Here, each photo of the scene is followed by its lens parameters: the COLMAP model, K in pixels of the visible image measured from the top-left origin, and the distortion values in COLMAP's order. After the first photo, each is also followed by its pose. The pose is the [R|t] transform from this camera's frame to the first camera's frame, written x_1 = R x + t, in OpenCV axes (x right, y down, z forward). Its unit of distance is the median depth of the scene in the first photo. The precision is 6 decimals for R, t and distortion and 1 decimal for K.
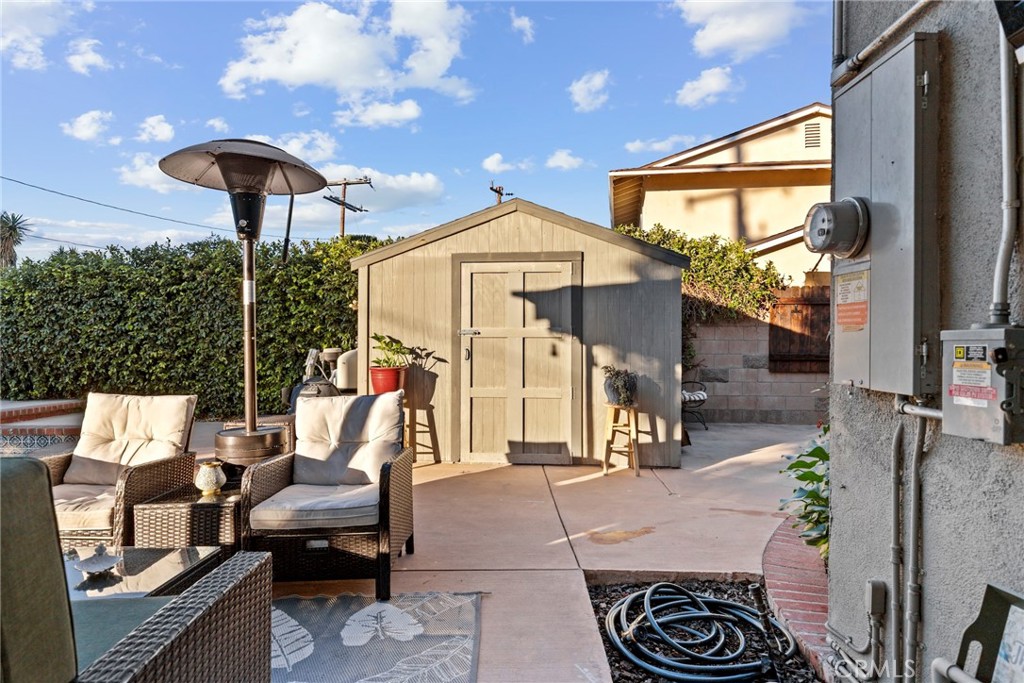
lens RADIAL K [[598.5, 0, 512.0], [0, 598.5, 341.5], [0, 0, 1]] dist [-0.000825, -0.000280]
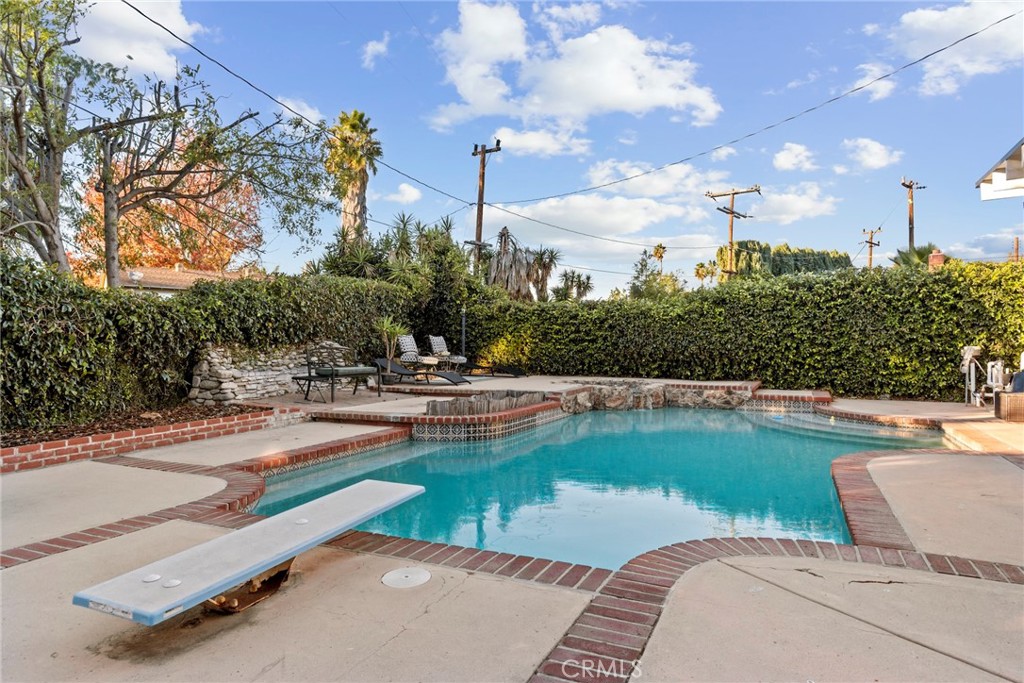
lens RADIAL K [[620.4, 0, 512.0], [0, 620.4, 341.5], [0, 0, 1]] dist [0.002971, 0.000965]
pose [[0.902883, -0.000303, -0.429886, -0.932217], [0.000181, 1.000000, -0.000323, 0.001425], [0.429886, 0.000214, 0.902883, -0.984658]]
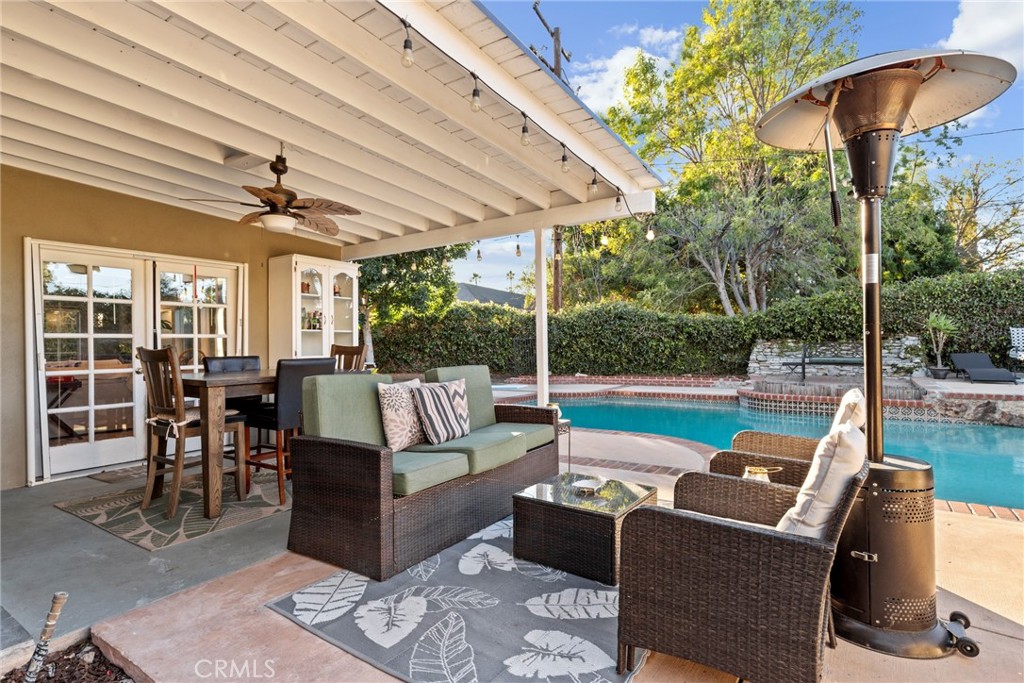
lens RADIAL K [[513.7, 0, 512.0], [0, 513.7, 341.5], [0, 0, 1]] dist [-0.003597, -0.000878]
pose [[-0.561261, 0.005803, -0.827619, 0.187933], [0.011360, 0.999935, -0.000692, 0.002320], [0.827561, -0.009790, -0.561291, 0.584441]]
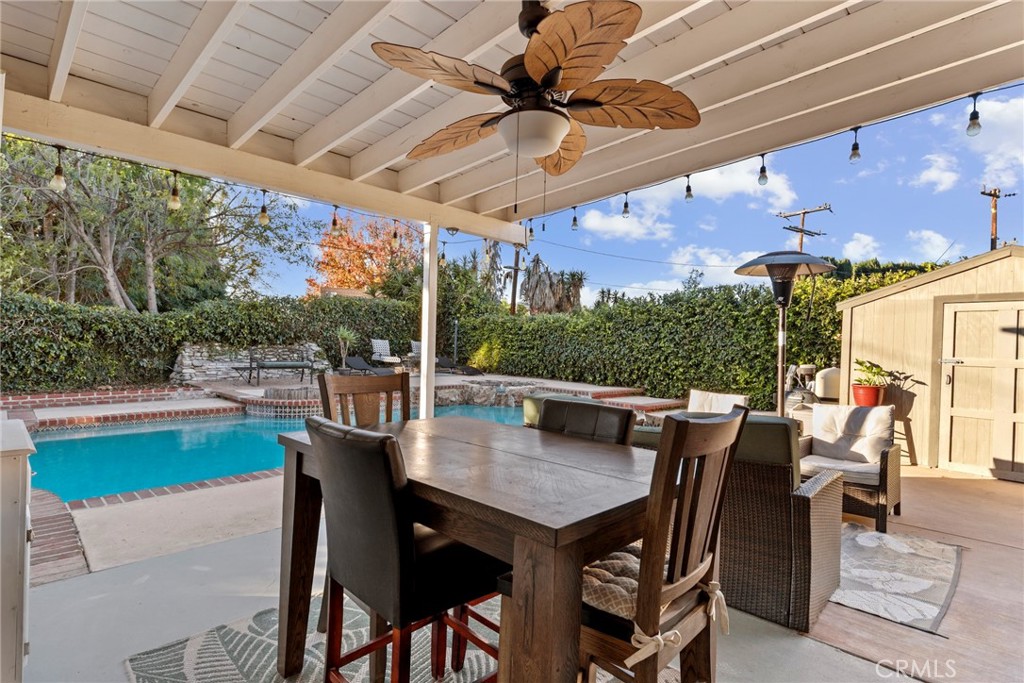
lens RADIAL K [[499.9, 0, 510.4], [0, 499.9, 345.6], [0, 0, 1]] dist [0.003009, 0.000562]
pose [[0.707665, 0.022686, -0.706183, 0.011876], [-0.026081, 0.999642, 0.005978, -0.029470], [0.706066, 0.014188, 0.708004, -0.327589]]
